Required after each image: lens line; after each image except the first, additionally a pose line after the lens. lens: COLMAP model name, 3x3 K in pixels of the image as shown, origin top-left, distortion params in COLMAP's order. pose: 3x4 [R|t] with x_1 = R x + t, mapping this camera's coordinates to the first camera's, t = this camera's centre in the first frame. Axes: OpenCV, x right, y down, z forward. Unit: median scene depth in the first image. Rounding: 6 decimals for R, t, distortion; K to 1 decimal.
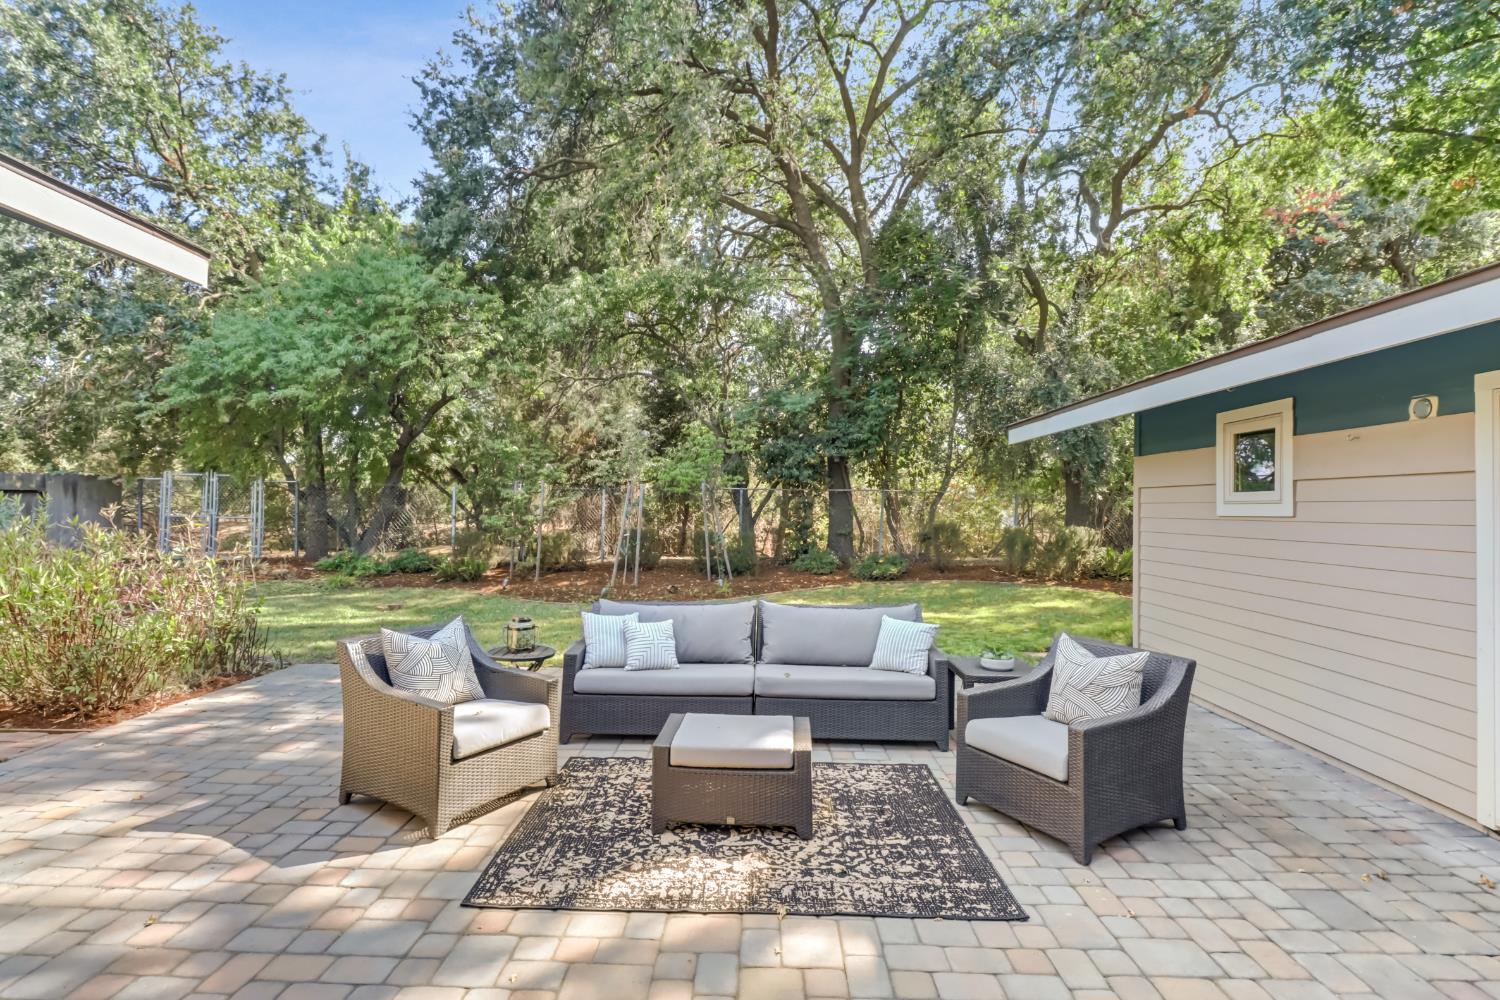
lens RADIAL K [[708.0, 0, 740.0], [0, 708.0, 486.3], [0, 0, 1]] dist [0.007372, -0.007707]
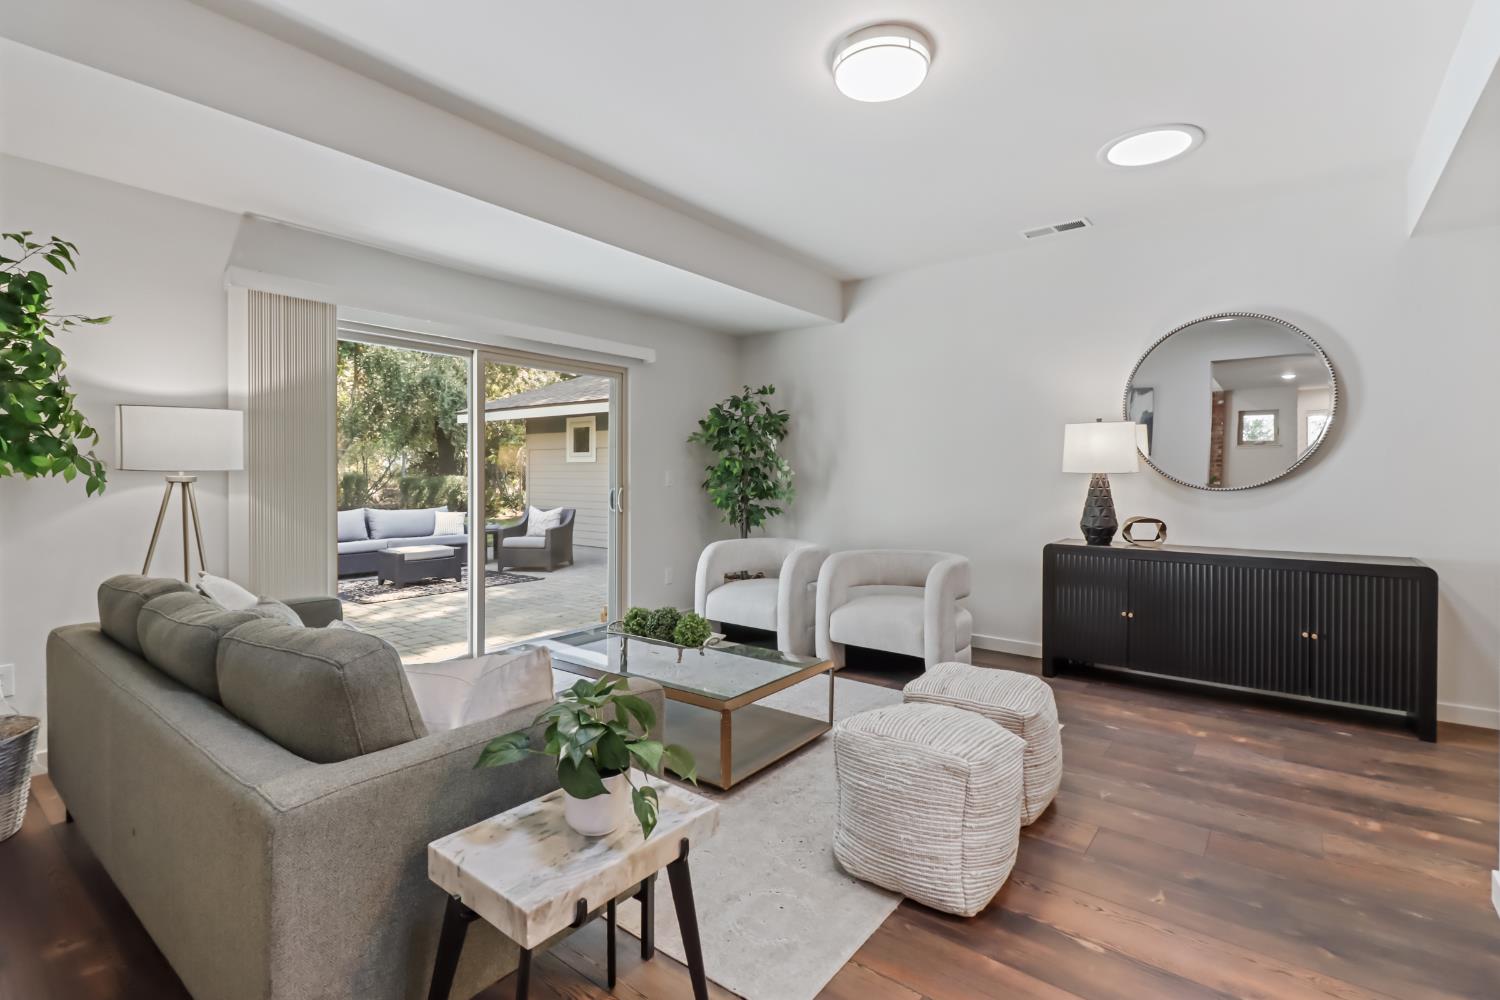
lens RADIAL K [[708.0, 0, 744.6], [0, 708.0, 489.1], [0, 0, 1]] dist [0.007372, -0.007707]
pose [[0.598801, -0.023546, 0.800551, -1.254868], [-0.016272, 0.999004, 0.041554, 0.034218], [-0.800732, -0.037909, 0.597822, -1.273995]]
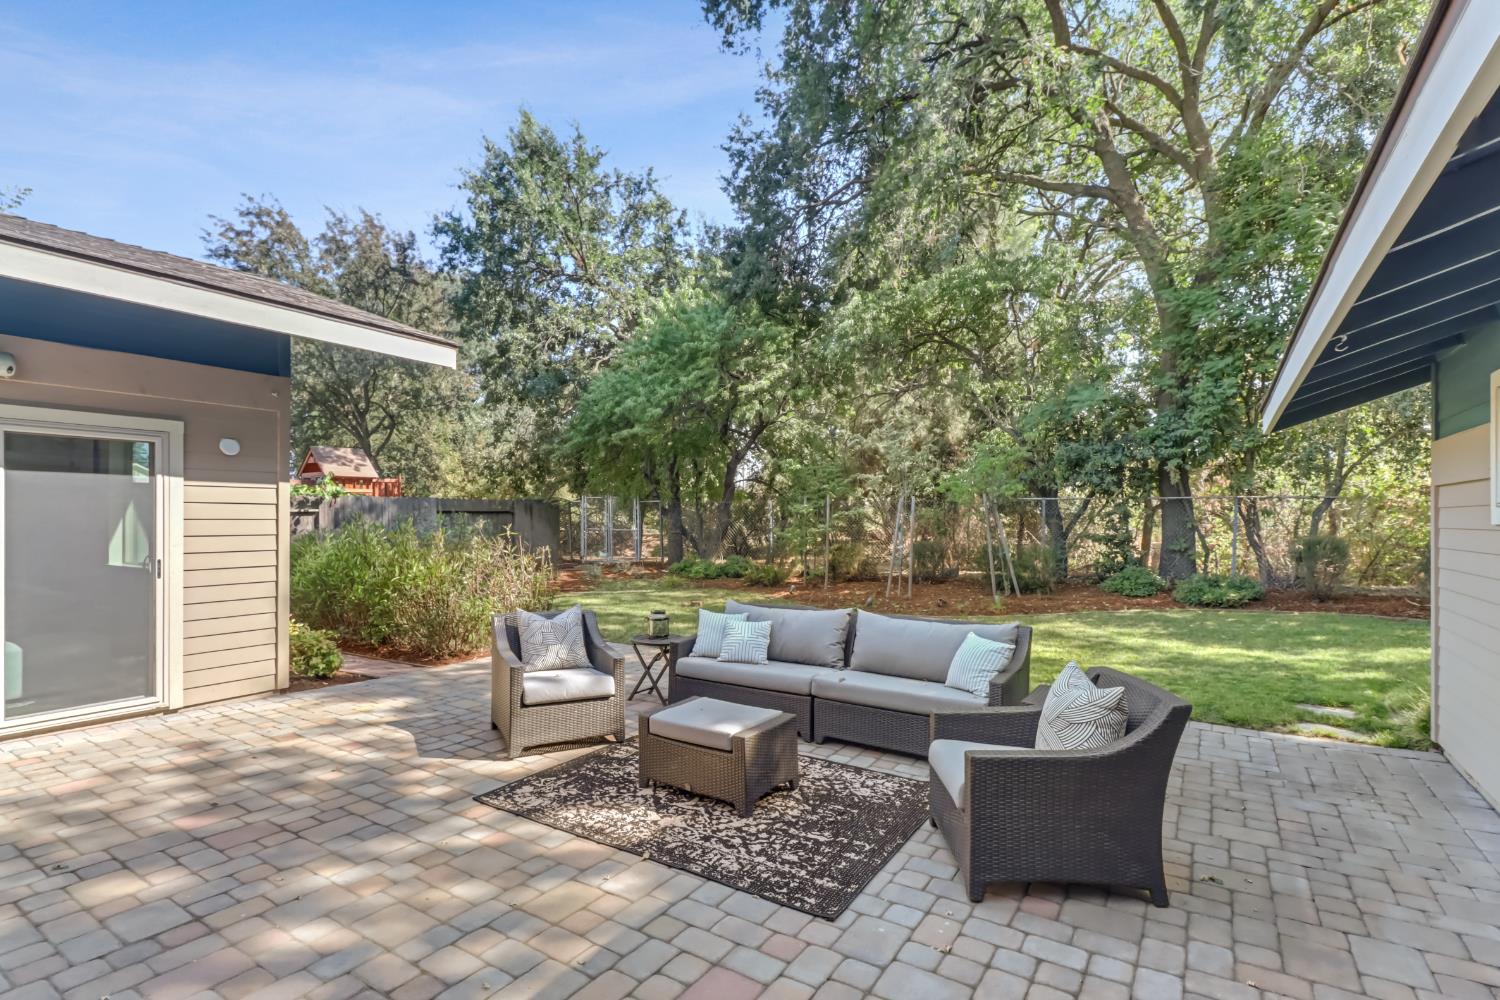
lens RADIAL K [[708.0, 0, 736.7], [0, 708.0, 526.1], [0, 0, 1]] dist [0.007372, -0.007707]
pose [[0.853603, -0.003431, -0.520914, 0.615555], [0.022230, 0.999307, 0.029846, 0.012026], [0.520450, -0.037057, 0.853087, 0.066266]]
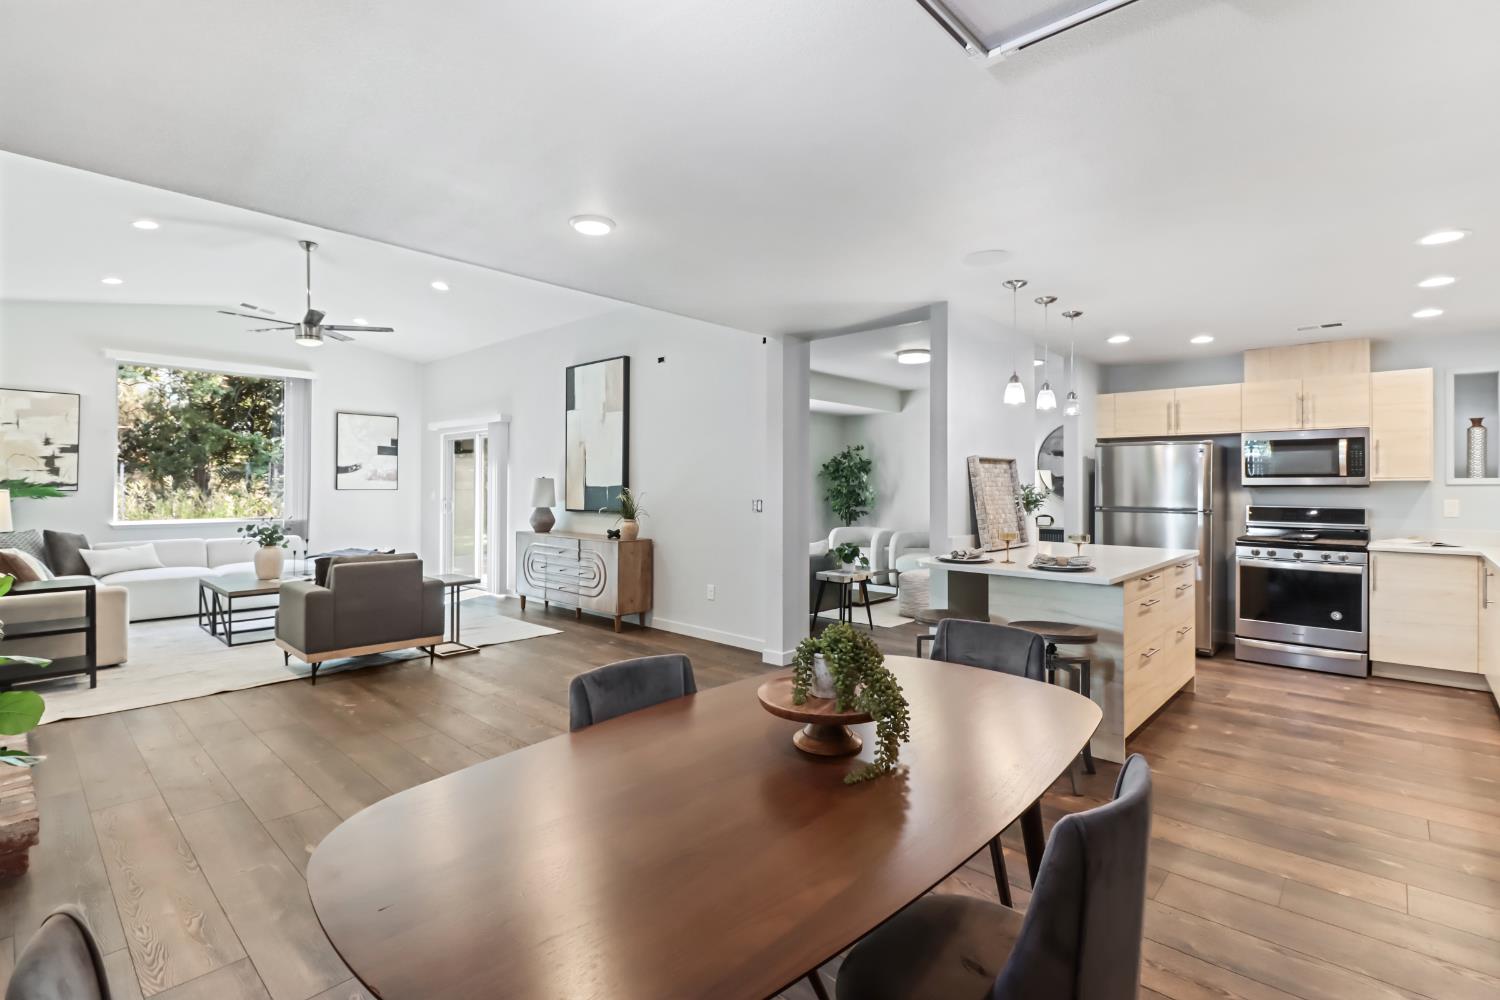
lens RADIAL K [[708.0, 0, 751.9], [0, 708.0, 492.3], [0, 0, 1]] dist [0.007372, -0.007707]
pose [[0.654826, -0.016734, 0.755594, -4.250991], [-0.011968, 0.999400, 0.032505, -0.118865], [-0.755685, -0.030329, 0.654233, -2.941335]]
